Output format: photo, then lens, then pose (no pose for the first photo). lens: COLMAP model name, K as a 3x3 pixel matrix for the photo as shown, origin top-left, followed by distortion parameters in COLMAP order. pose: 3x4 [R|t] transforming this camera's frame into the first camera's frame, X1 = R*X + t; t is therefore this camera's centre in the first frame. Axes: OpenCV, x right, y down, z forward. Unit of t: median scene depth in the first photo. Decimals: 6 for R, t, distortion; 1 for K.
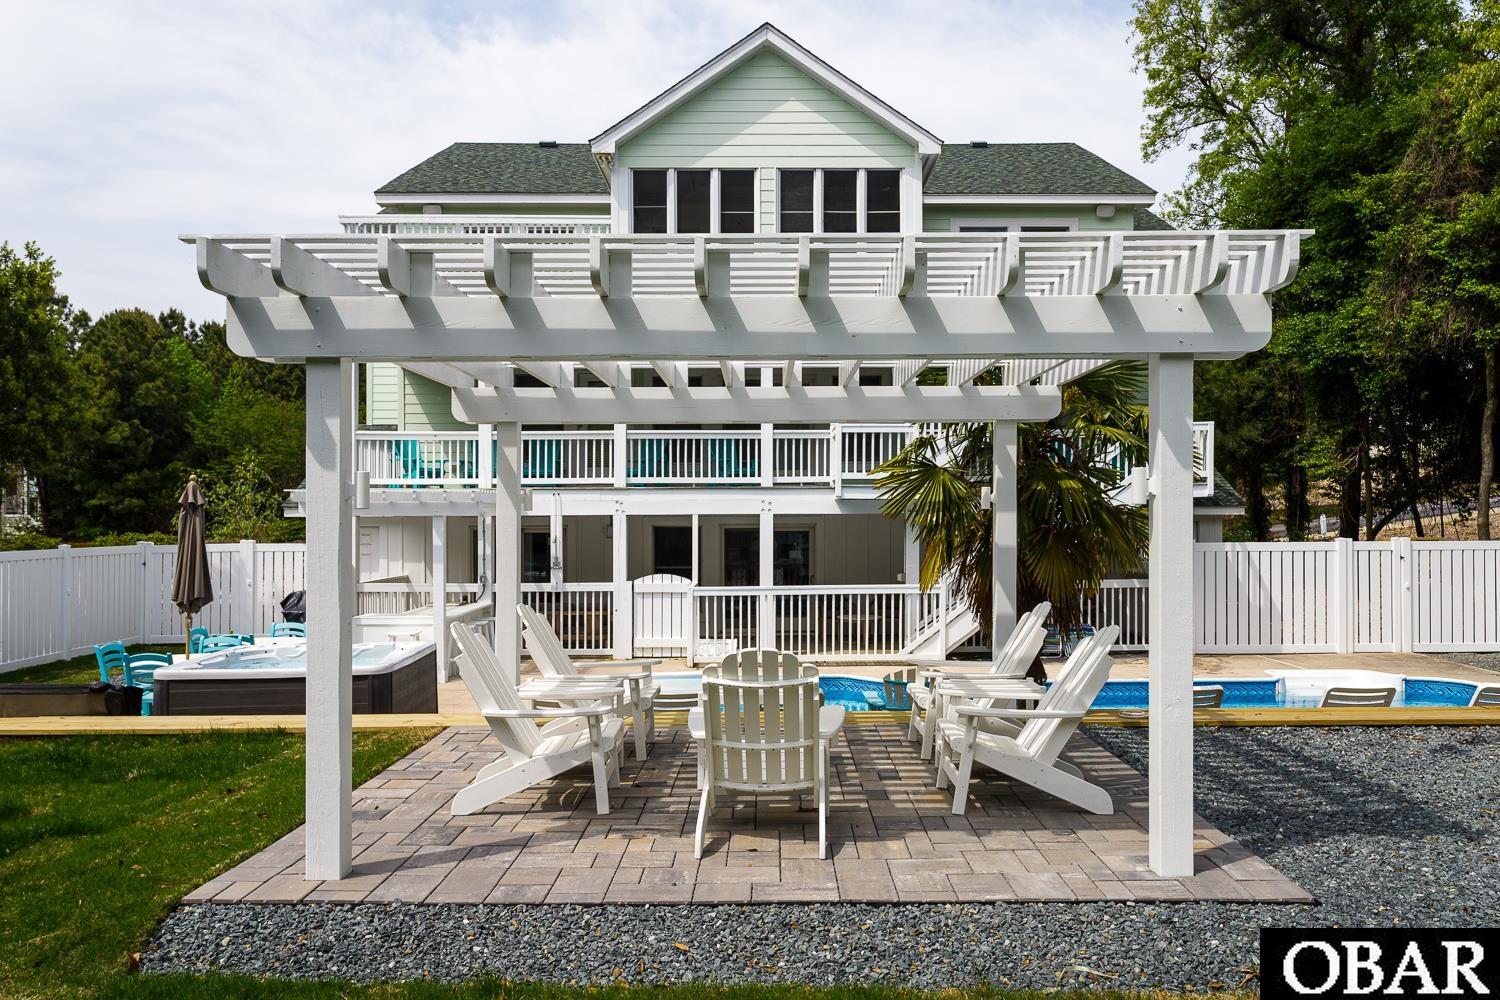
lens RADIAL K [[1209.0, 0, 744.4], [0, 1209.0, 507.3], [0, 0, 1]] dist [0.009349, 0.013634]
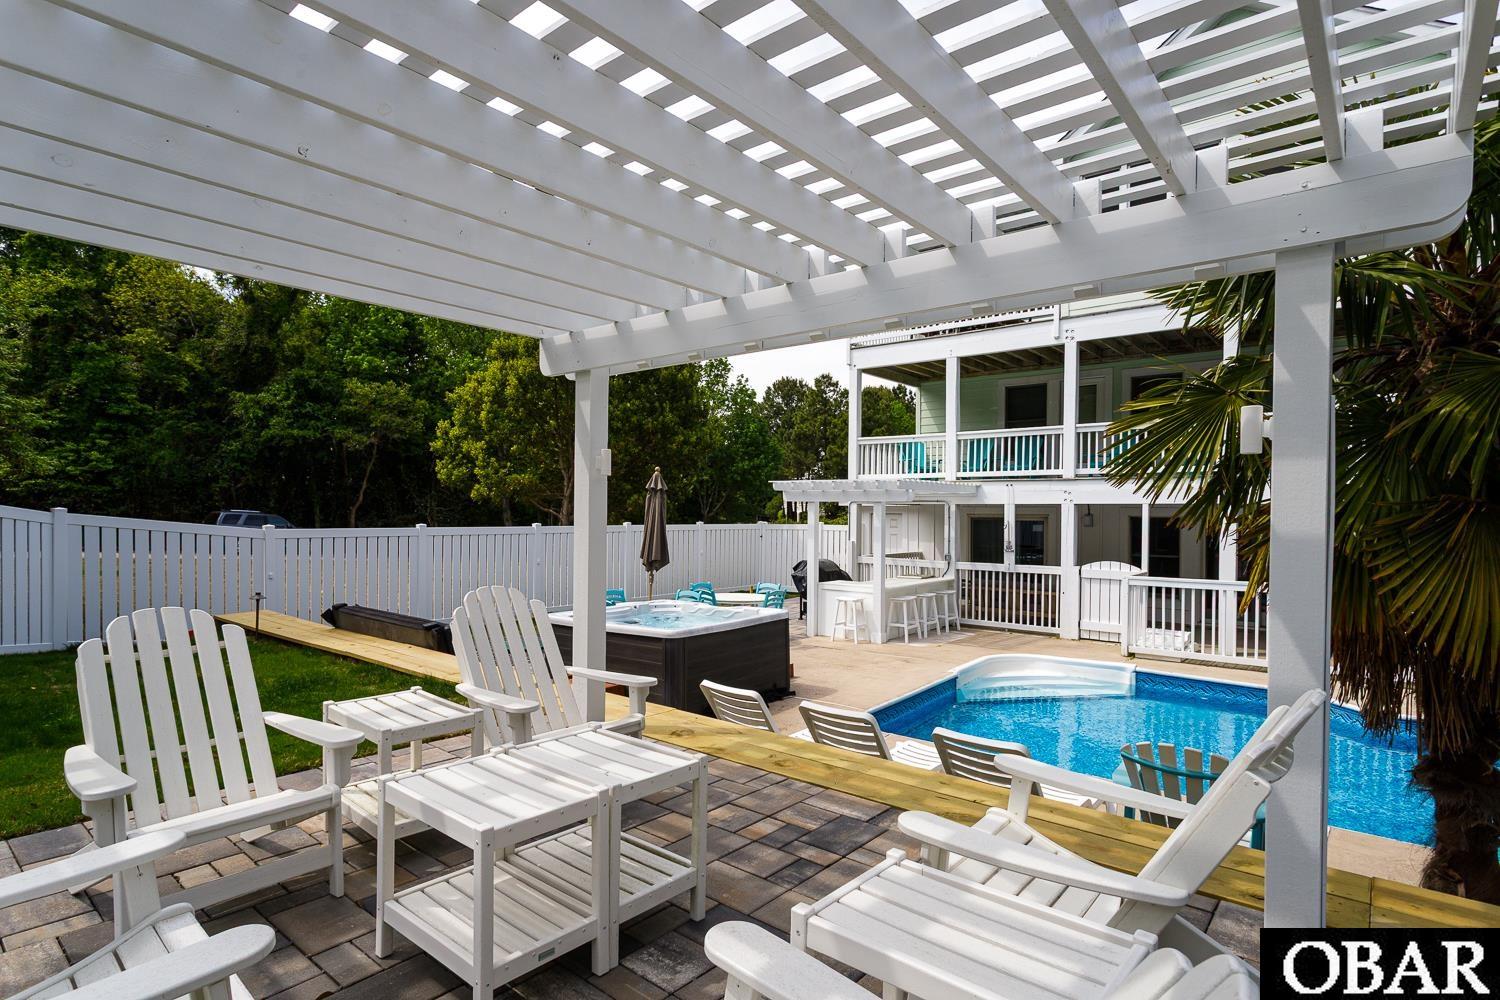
lens RADIAL K [[776.8, 0, 739.1], [0, 776.8, 510.5], [0, 0, 1]] dist [-0.001329, -0.000262]
pose [[0.755173, 0.011079, -0.655432, 0.127625], [-0.006016, 0.999932, 0.009971, 0.006937], [0.655498, -0.003587, 0.755189, 0.289738]]
